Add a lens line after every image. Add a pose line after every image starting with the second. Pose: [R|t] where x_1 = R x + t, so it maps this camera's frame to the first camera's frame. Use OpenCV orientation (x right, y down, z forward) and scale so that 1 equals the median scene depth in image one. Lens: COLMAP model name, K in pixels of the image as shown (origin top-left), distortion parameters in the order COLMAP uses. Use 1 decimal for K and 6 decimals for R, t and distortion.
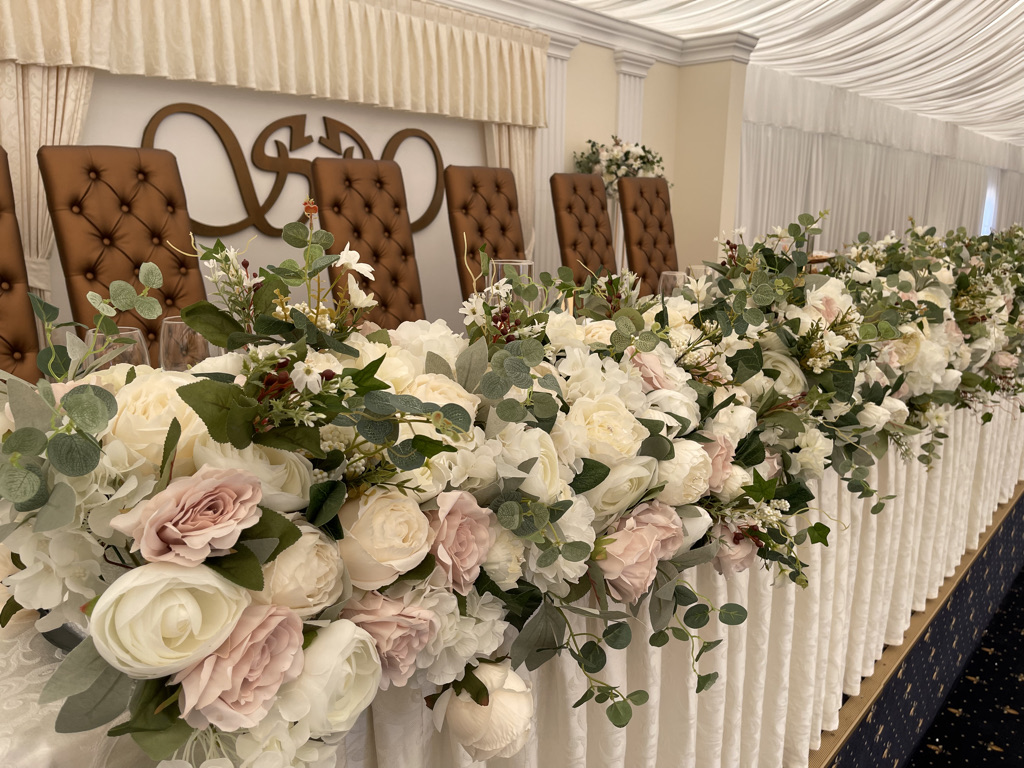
lens RADIAL K [[780.2, 0, 514.6], [0, 780.2, 386.6], [0, 0, 1]] dist [-0.008154, -0.029851]
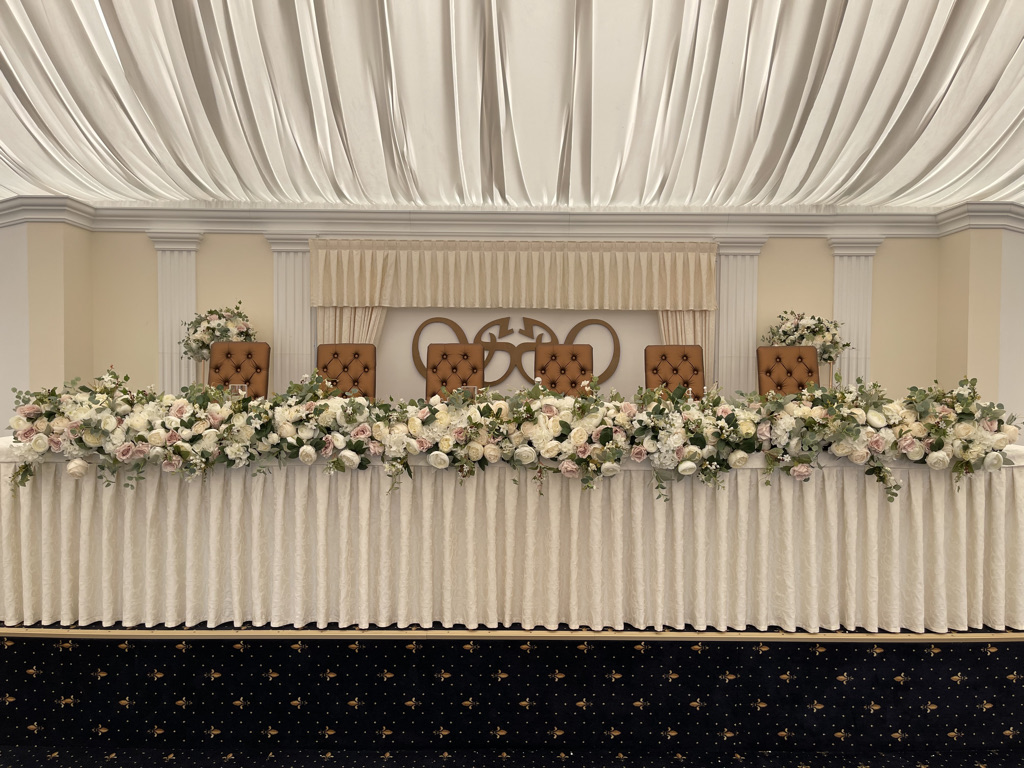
lens RADIAL K [[780.2, 0, 510.9], [0, 780.2, 384.8], [0, 0, 1]] dist [-0.008154, -0.029851]
pose [[0.653193, 0.010641, -0.757117, 1.035750], [-0.170618, 0.976255, -0.133477, 0.024943], [0.737719, 0.216364, 0.639498, -0.065666]]
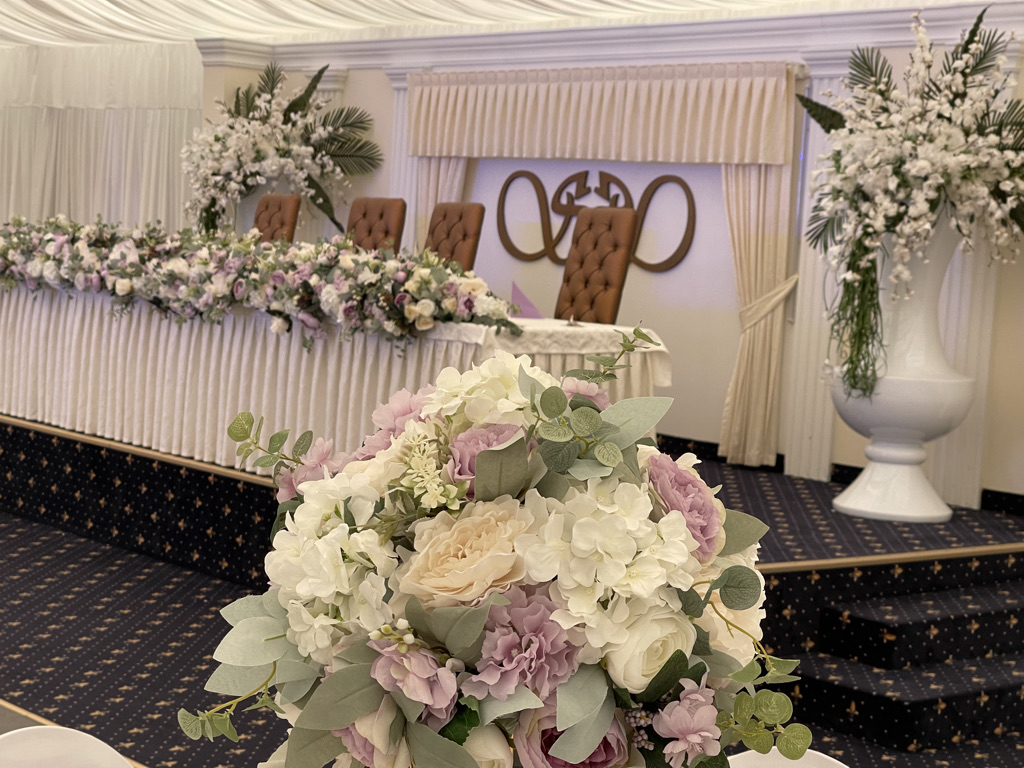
lens RADIAL K [[1848.2, 0, 512.0], [0, 1848.2, 382.5], [0, 0, 1]] dist [-0.234611, 0.000000]
pose [[-0.139281, 0.061741, -0.988326, 2.684781], [-0.282669, 0.954050, 0.099436, -0.285436], [0.949052, 0.293218, -0.115429, 1.325646]]
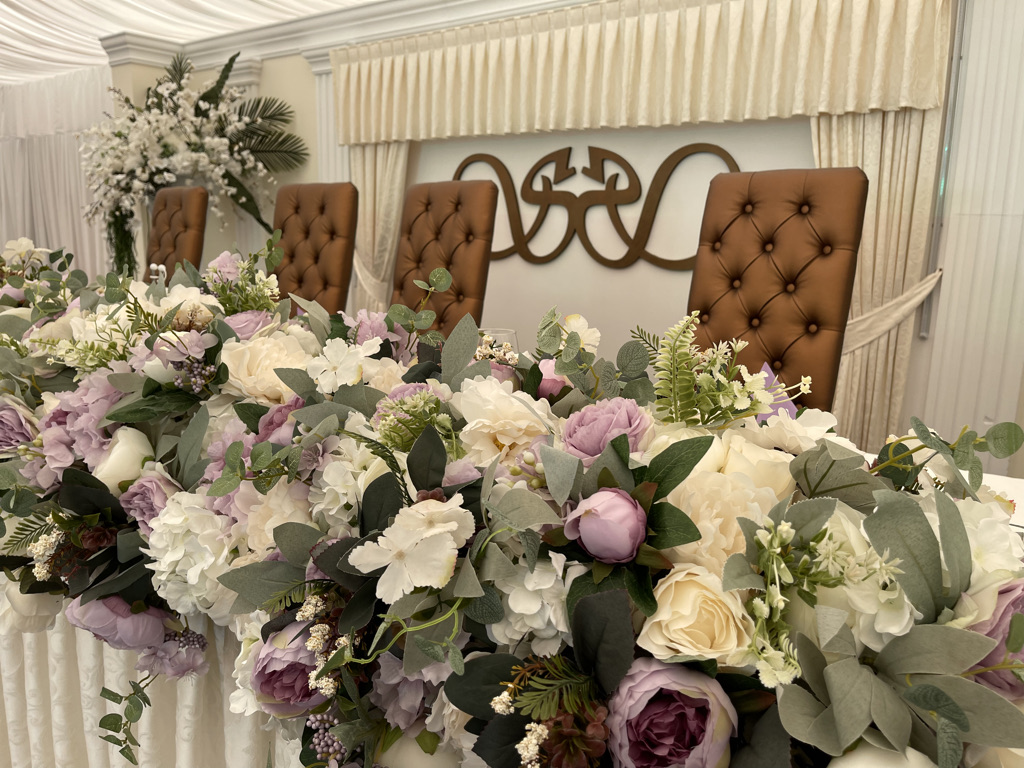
lens RADIAL K [[780.2, 0, 518.6], [0, 780.2, 386.5], [0, 0, 1]] dist [-0.008154, -0.029851]
pose [[0.060481, 0.184801, -0.980913, 0.792810], [-0.247250, 0.954861, 0.164648, -0.200771], [0.967062, 0.232572, 0.103443, 0.900896]]
